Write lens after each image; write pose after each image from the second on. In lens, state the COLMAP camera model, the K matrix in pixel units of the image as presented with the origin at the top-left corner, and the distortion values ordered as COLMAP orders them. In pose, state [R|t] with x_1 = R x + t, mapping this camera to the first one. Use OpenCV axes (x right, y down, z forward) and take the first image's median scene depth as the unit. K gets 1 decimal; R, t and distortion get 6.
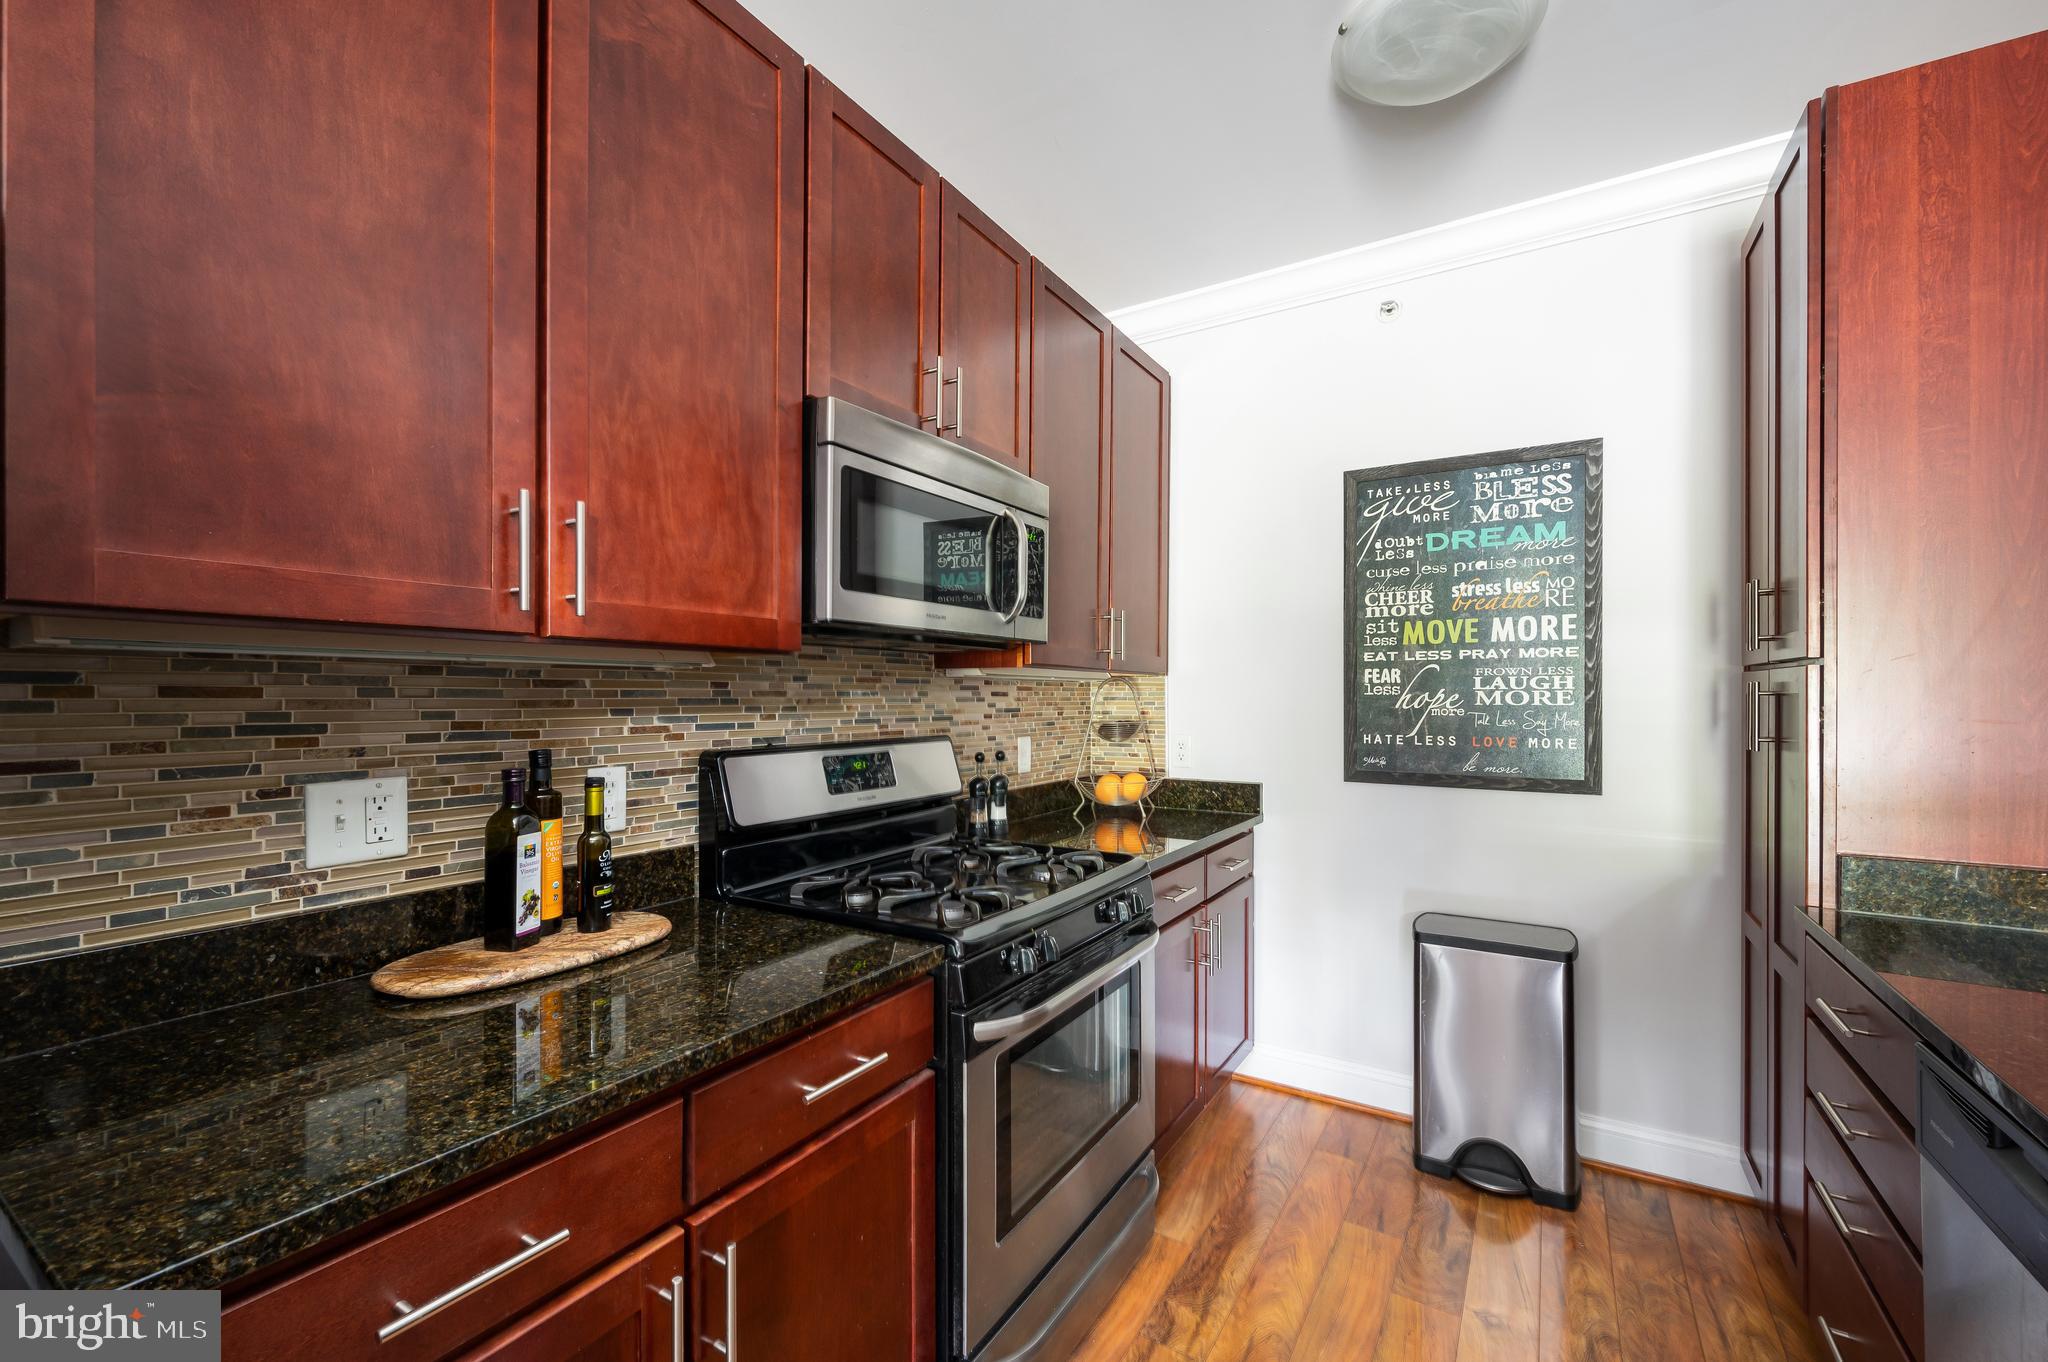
lens RADIAL K [[825.2, 0, 1023.6], [0, 825.2, 688.3], [0, 0, 1]] dist [0.000652, 0.000121]
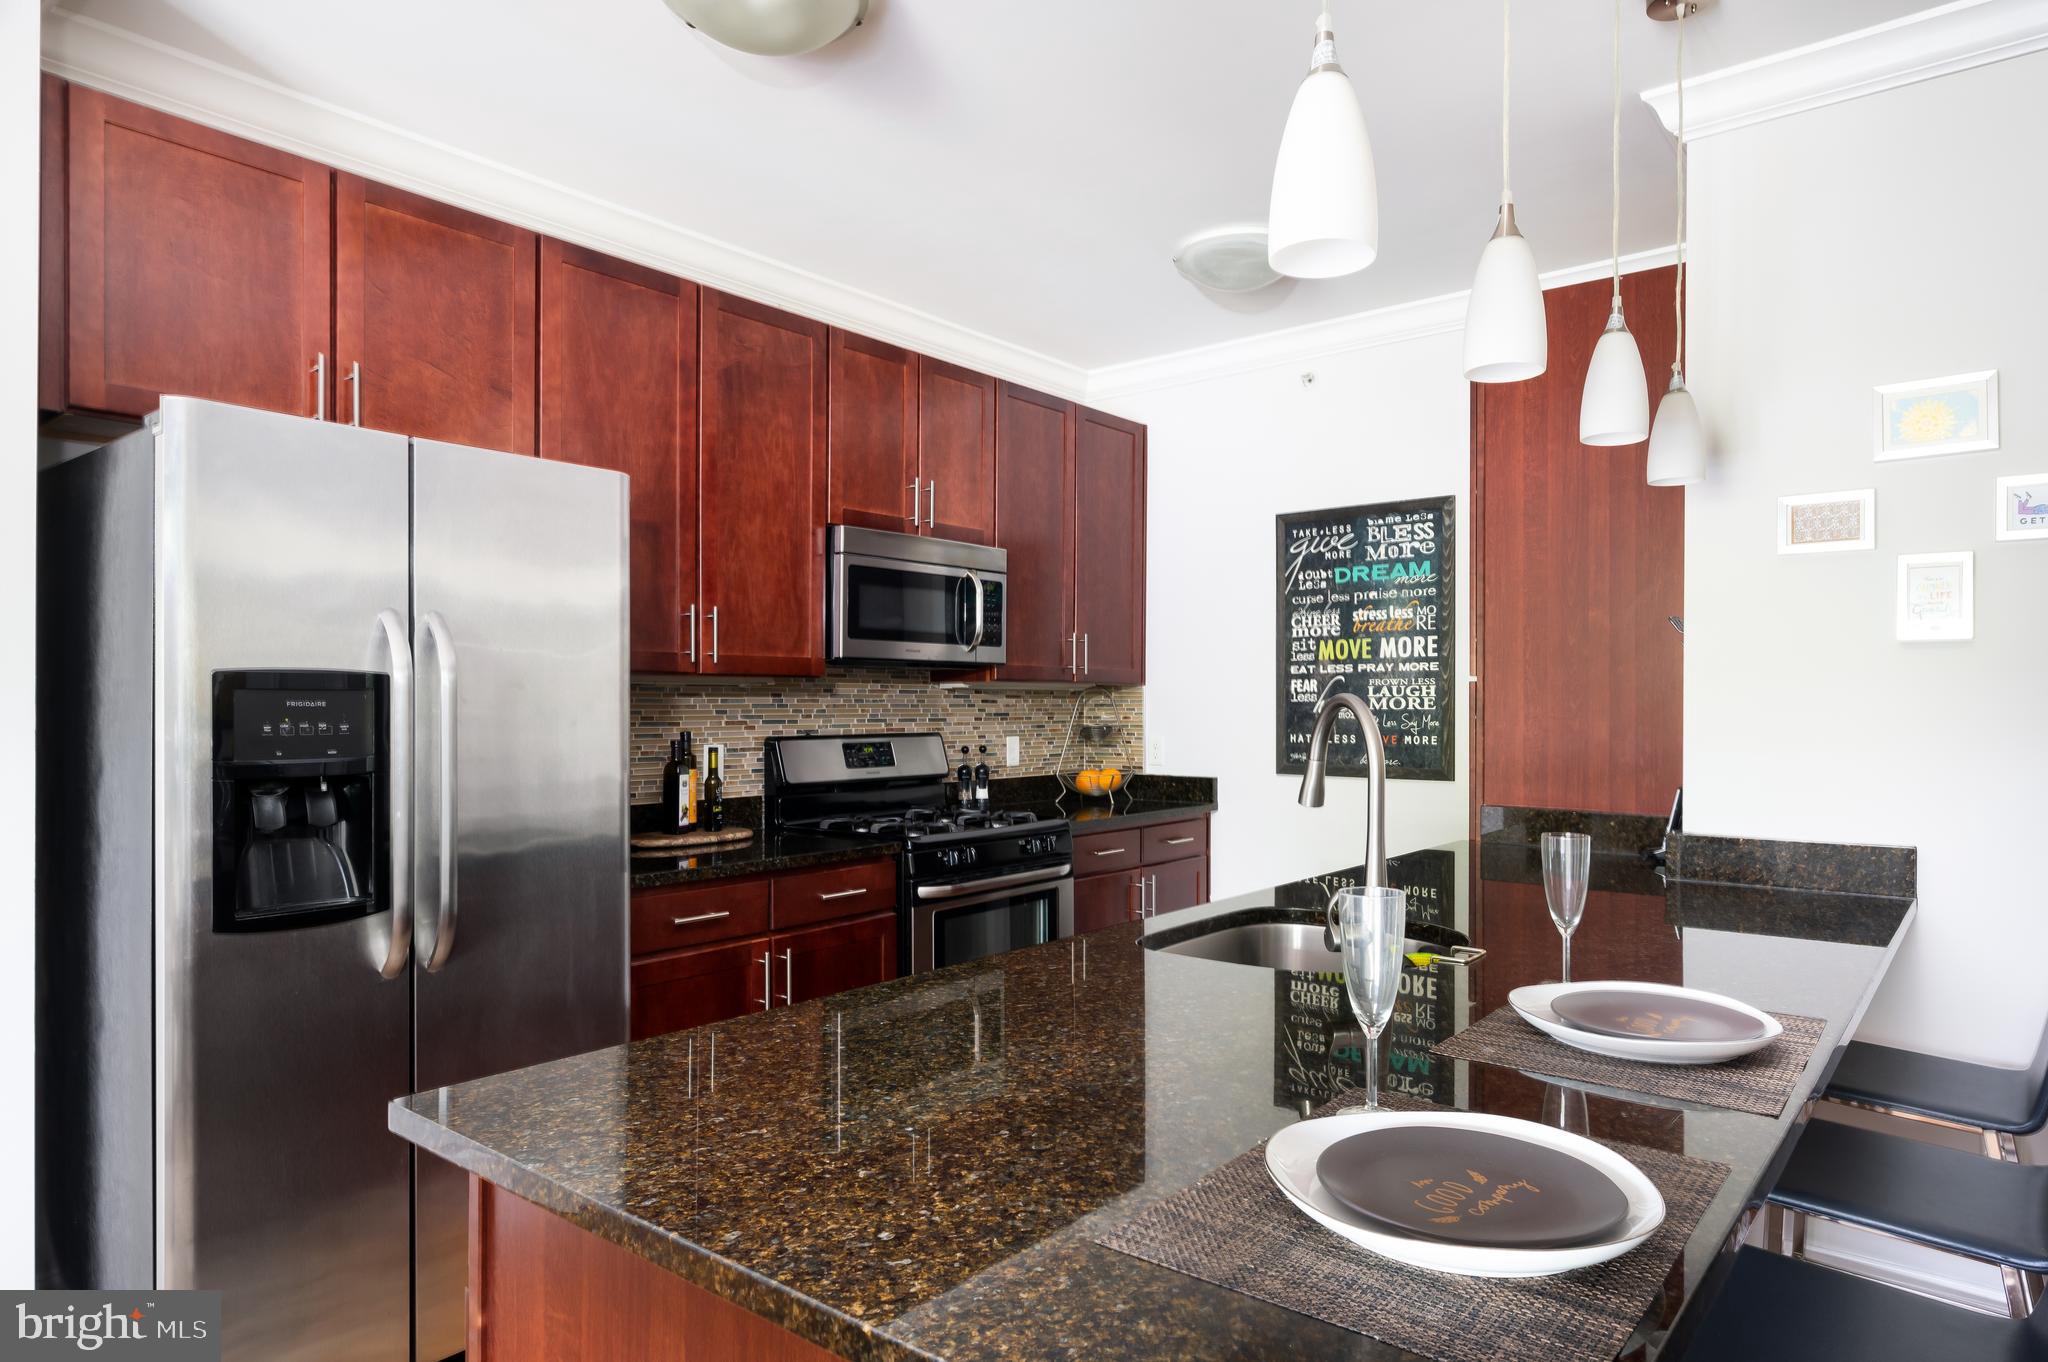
lens RADIAL K [[1210.0, 0, 1024.9], [0, 1210.0, 688.6], [0, 0, 1]] dist [0.000053, -0.000033]
pose [[0.991631, -0.003214, -0.129063, 0.303312], [0.002635, 0.999986, -0.004654, -0.004049], [0.129077, 0.004275, 0.991625, -0.934257]]
